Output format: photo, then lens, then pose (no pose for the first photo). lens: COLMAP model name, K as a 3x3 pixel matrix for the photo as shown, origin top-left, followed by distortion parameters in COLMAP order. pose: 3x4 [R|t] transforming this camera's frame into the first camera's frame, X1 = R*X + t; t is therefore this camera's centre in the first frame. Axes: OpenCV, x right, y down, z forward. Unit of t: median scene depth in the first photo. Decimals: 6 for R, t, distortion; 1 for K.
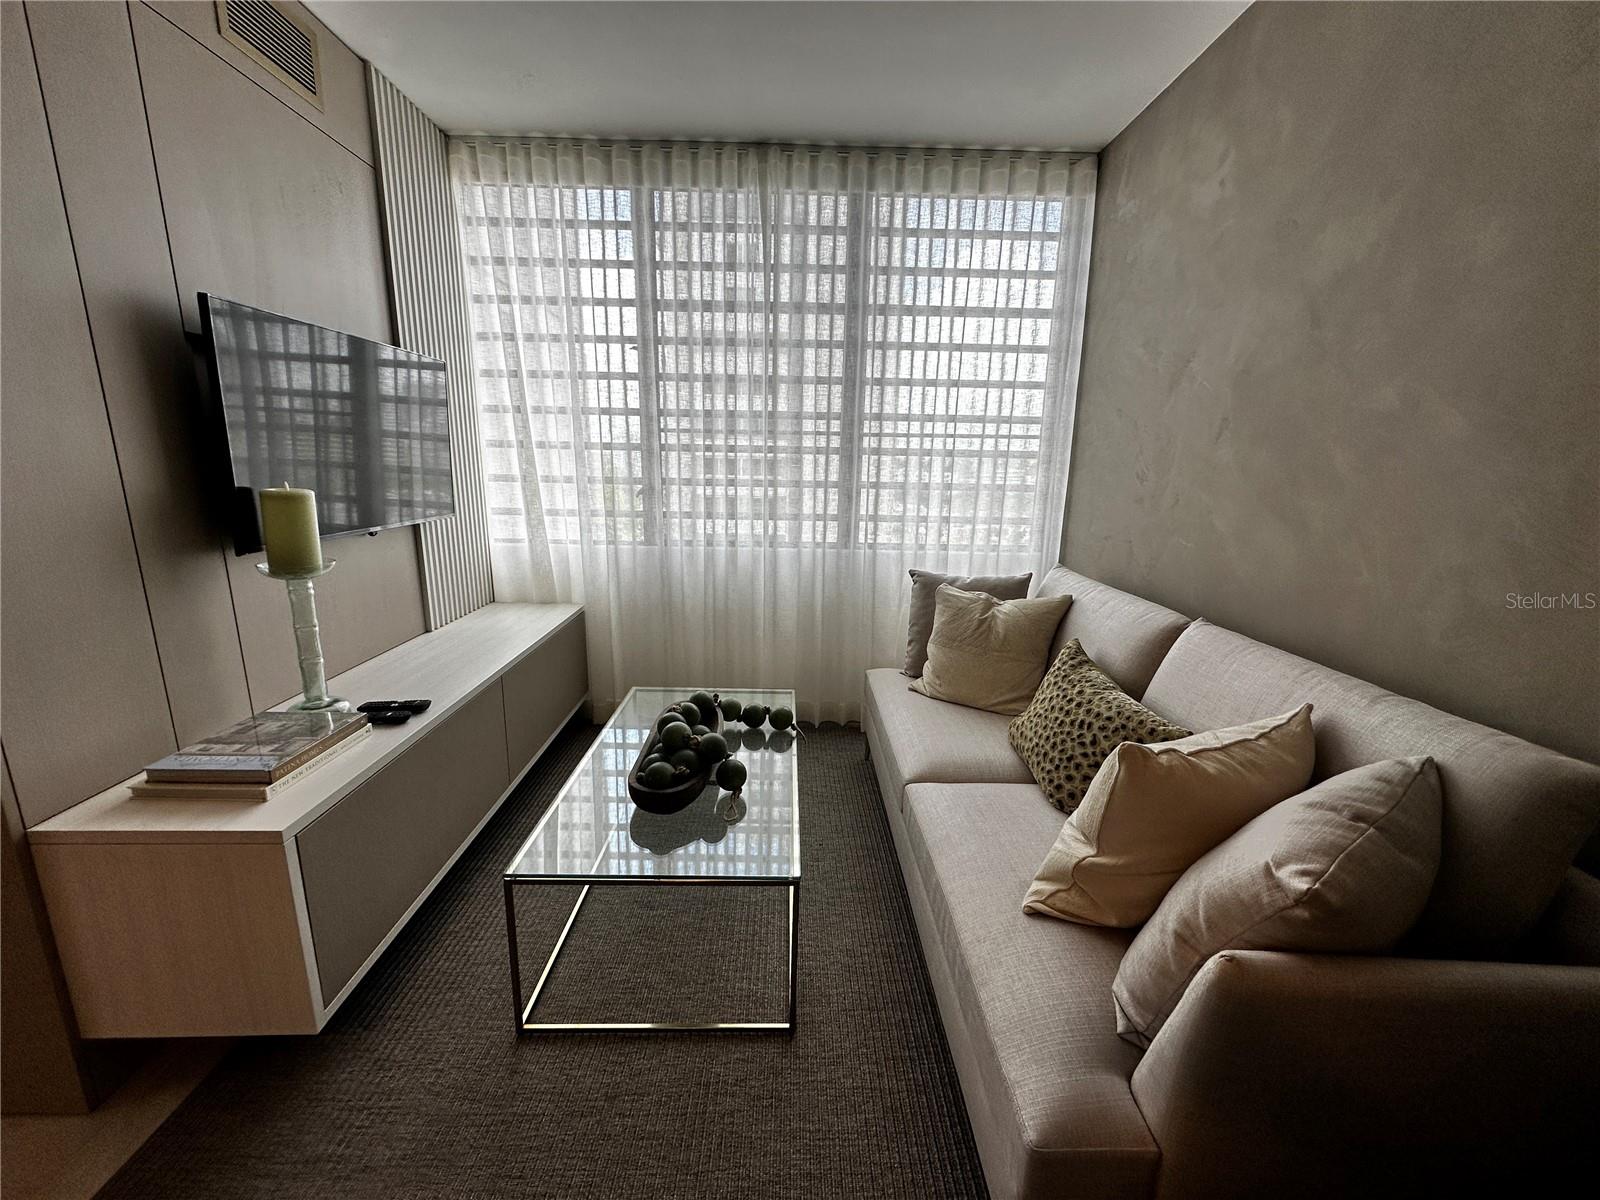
lens RADIAL K [[646.2, 0, 795.6], [0, 646.2, 602.5], [0, 0, 1]] dist [-0.001575, -0.000088]
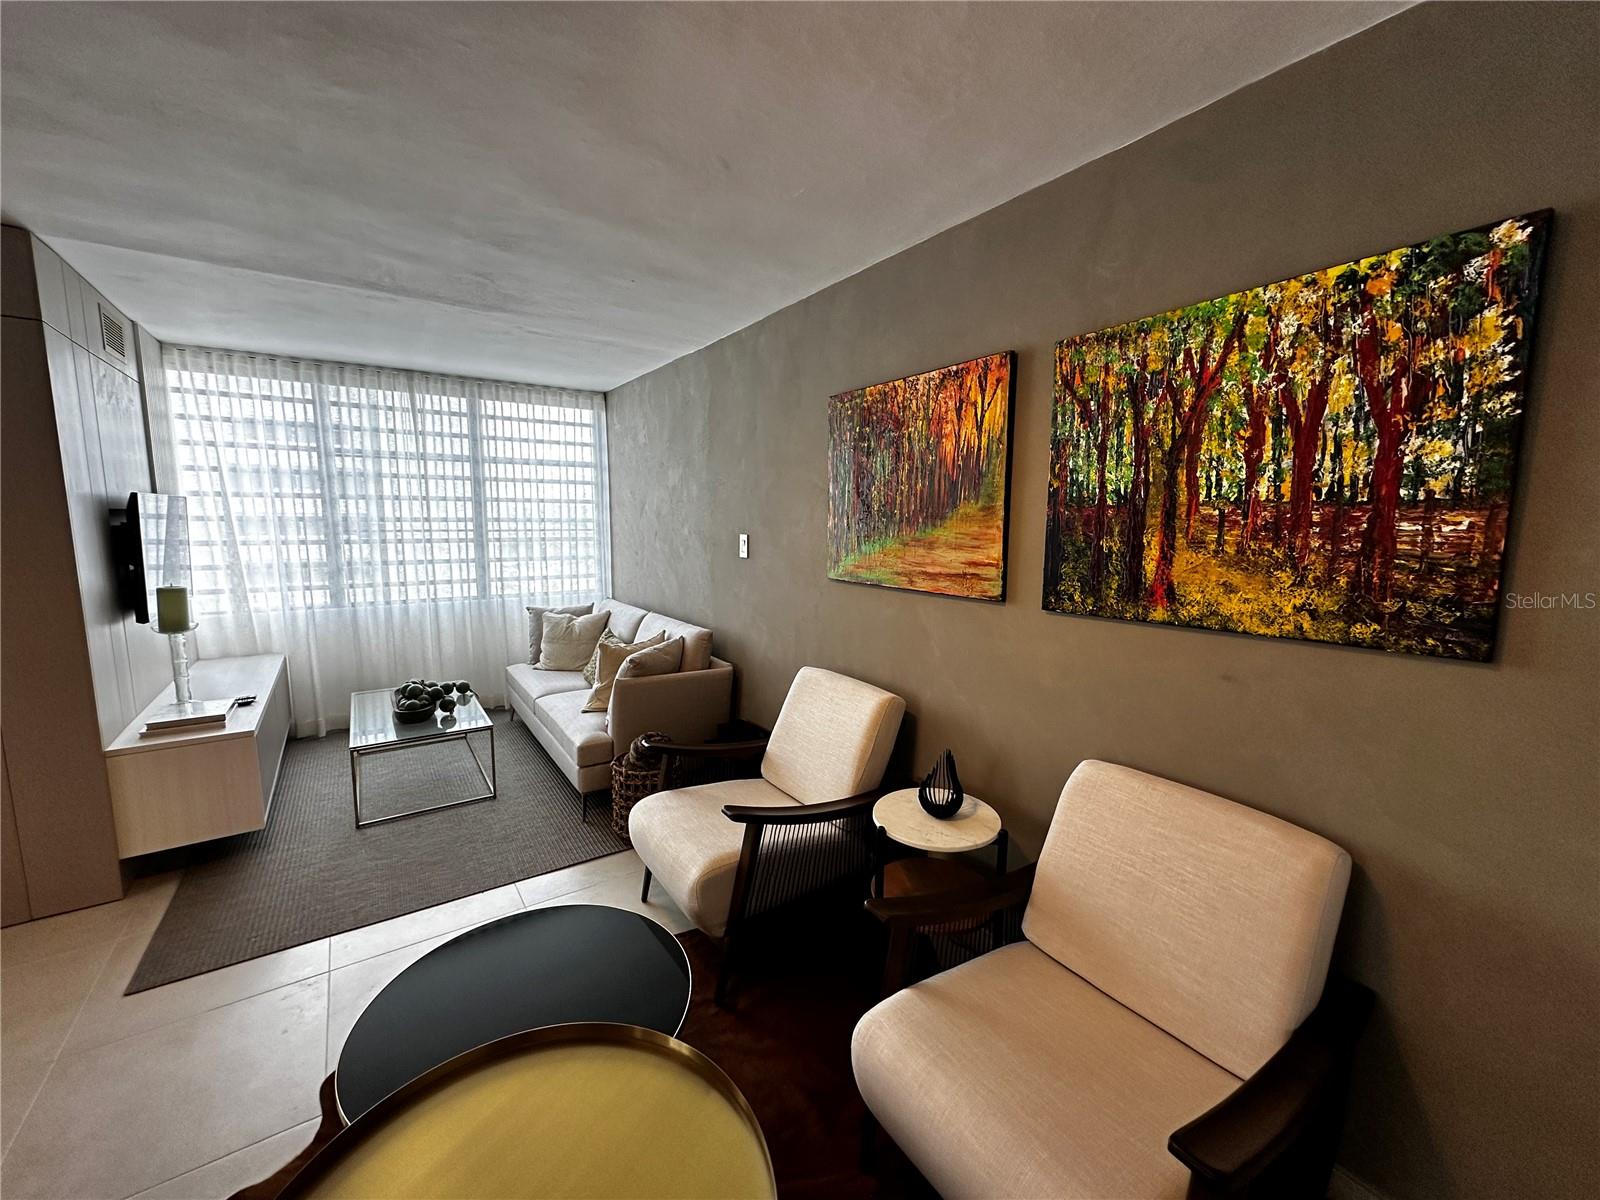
lens RADIAL K [[661.3, 0, 773.8], [0, 661.3, 604.0], [0, 0, 1]] dist [-0.000825, -0.000062]
pose [[0.856444, -0.083936, 0.509370, -0.156358], [0.125696, 0.990904, -0.048056, 0.108150], [-0.500704, 0.105183, 0.859205, -0.849772]]
